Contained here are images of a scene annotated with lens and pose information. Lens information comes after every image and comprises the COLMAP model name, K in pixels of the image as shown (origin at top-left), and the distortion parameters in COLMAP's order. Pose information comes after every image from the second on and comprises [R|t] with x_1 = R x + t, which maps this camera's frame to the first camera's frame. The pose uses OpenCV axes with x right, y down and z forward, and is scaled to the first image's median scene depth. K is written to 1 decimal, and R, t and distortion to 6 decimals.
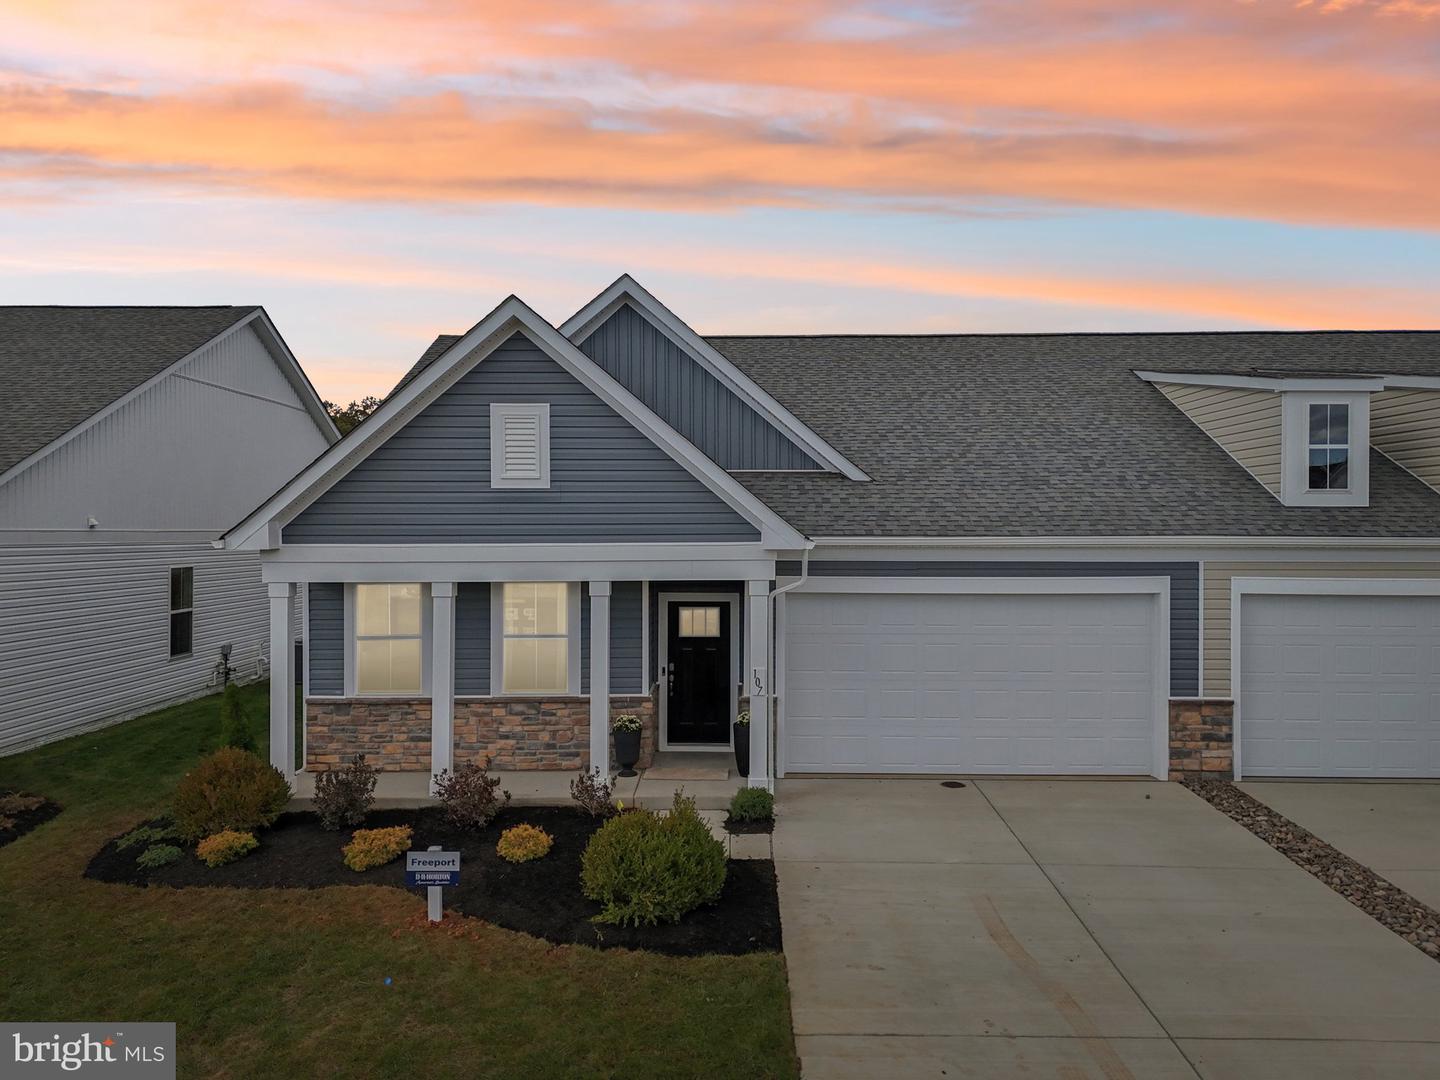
lens RADIAL K [[1070.9, 0, 720.0], [0, 1070.9, 540.0], [0, 0, 1]] dist [0.052290, -0.055616]
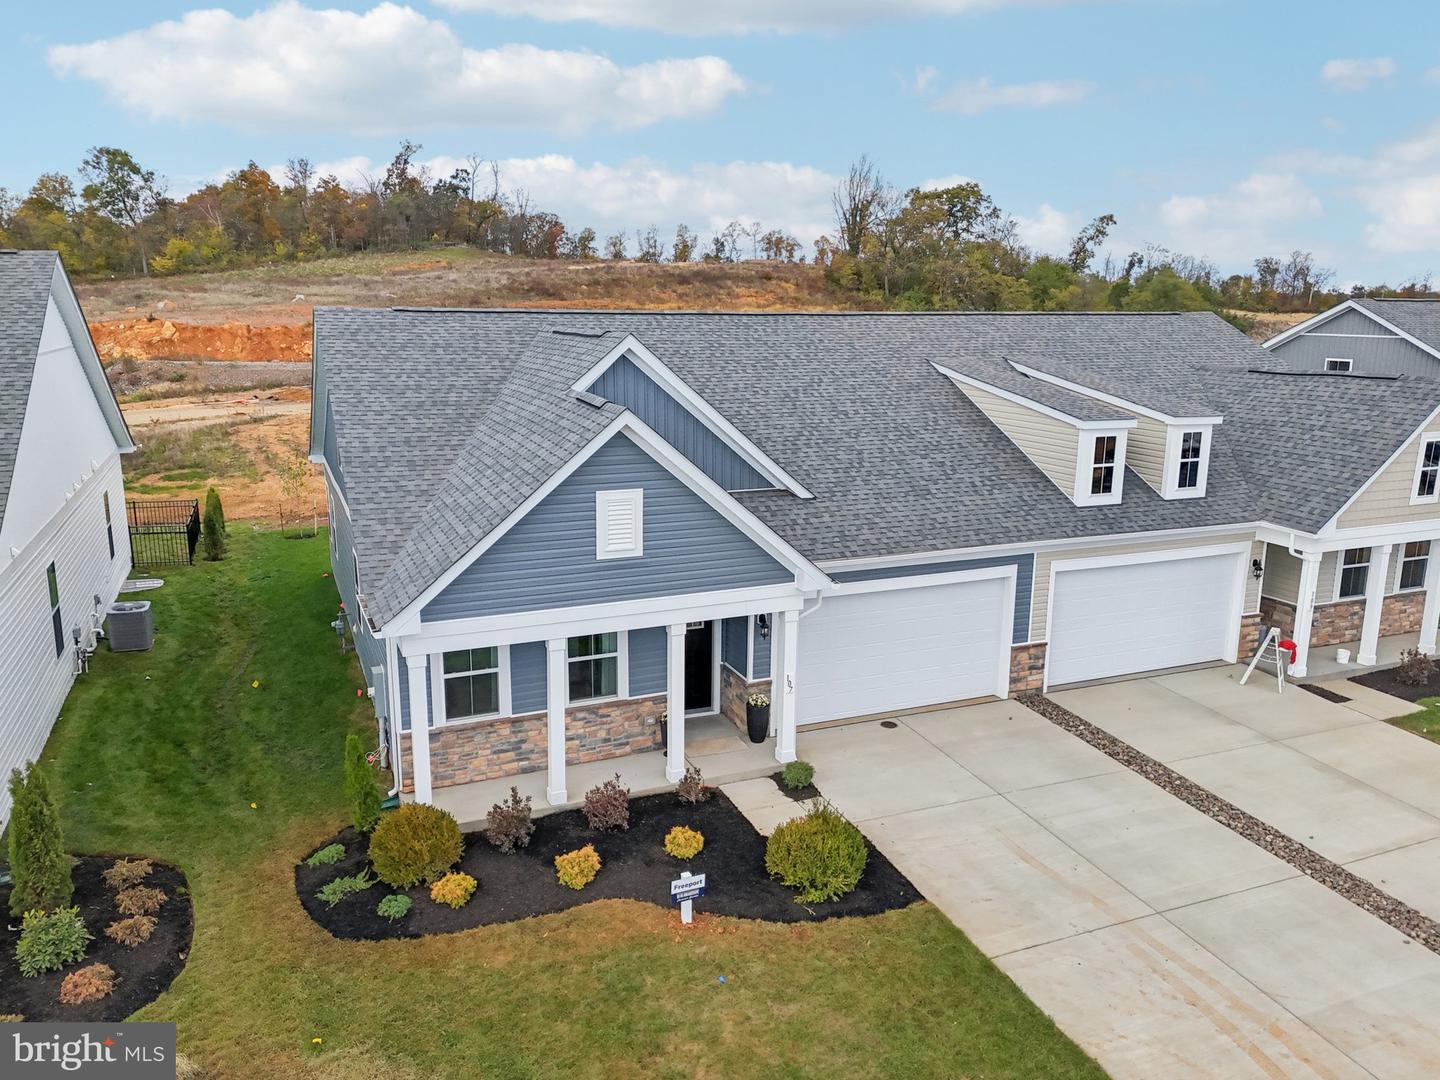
lens RADIAL K [[1070.9, 0, 720.0], [0, 1070.9, 540.0], [0, 0, 1]] dist [0.052290, -0.055616]
pose [[0.914055, -0.078171, 0.397986, -0.516725], [-0.004787, 0.979104, 0.203306, -0.288938], [-0.405562, -0.187737, 0.894581, -0.118350]]
